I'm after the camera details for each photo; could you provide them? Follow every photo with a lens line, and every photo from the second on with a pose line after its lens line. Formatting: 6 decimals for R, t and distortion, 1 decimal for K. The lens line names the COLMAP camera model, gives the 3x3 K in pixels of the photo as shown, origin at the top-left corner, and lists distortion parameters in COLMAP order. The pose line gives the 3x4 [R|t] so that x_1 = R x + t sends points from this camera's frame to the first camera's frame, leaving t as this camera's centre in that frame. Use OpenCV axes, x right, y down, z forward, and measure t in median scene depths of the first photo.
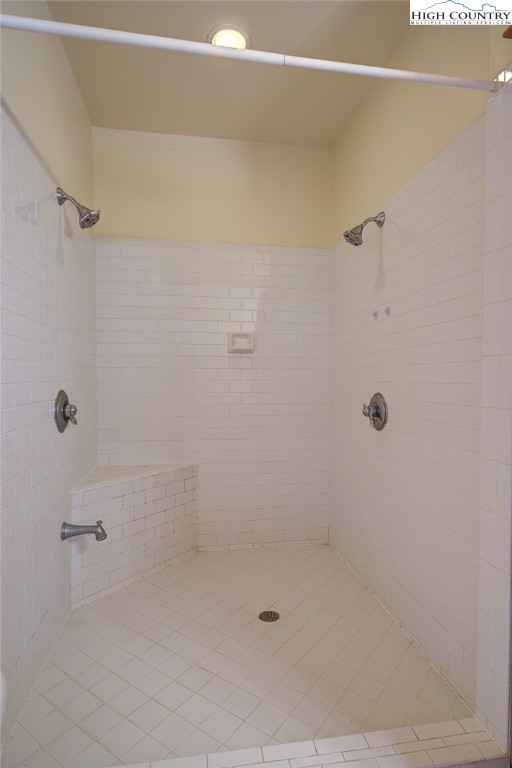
lens RADIAL K [[429.9, 0, 256.0], [0, 429.9, 384.0], [0, 0, 1]] dist [0.036684, 0.000178]
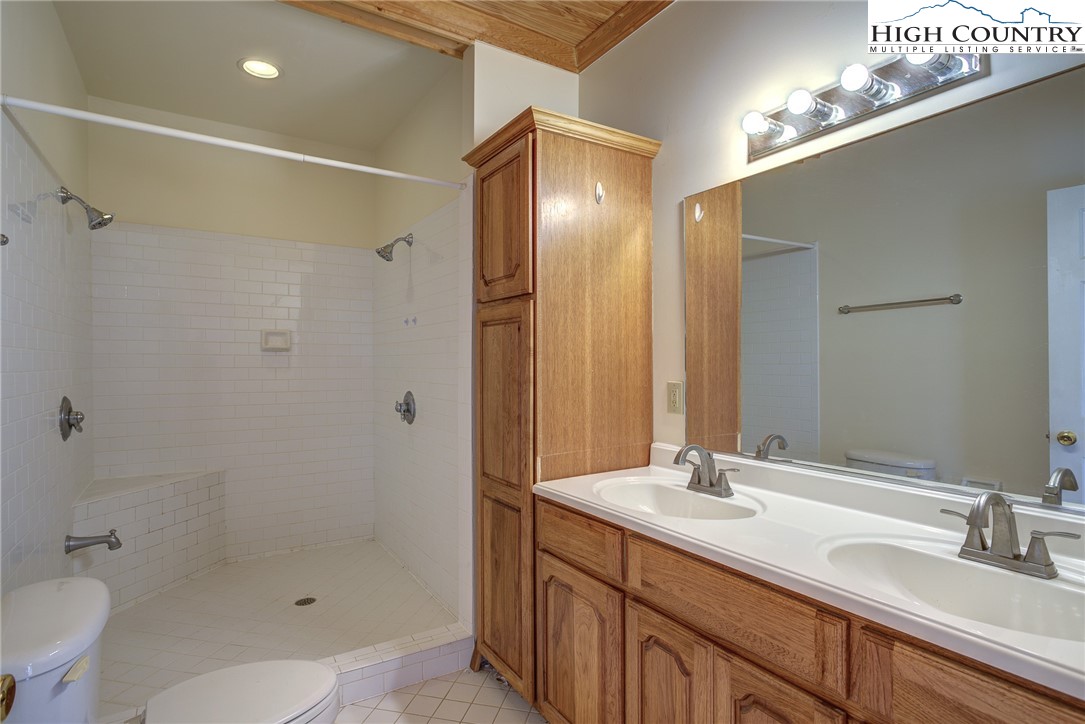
lens RADIAL K [[552.0, 0, 547.9], [0, 552.0, 369.5], [0, 0, 1]] dist [-0.001371, 0.000129]
pose [[0.916611, -0.006091, 0.399733, 0.037570], [0.007488, 0.999970, -0.001932, -0.031307], [-0.399710, 0.004764, 0.916629, -0.483007]]
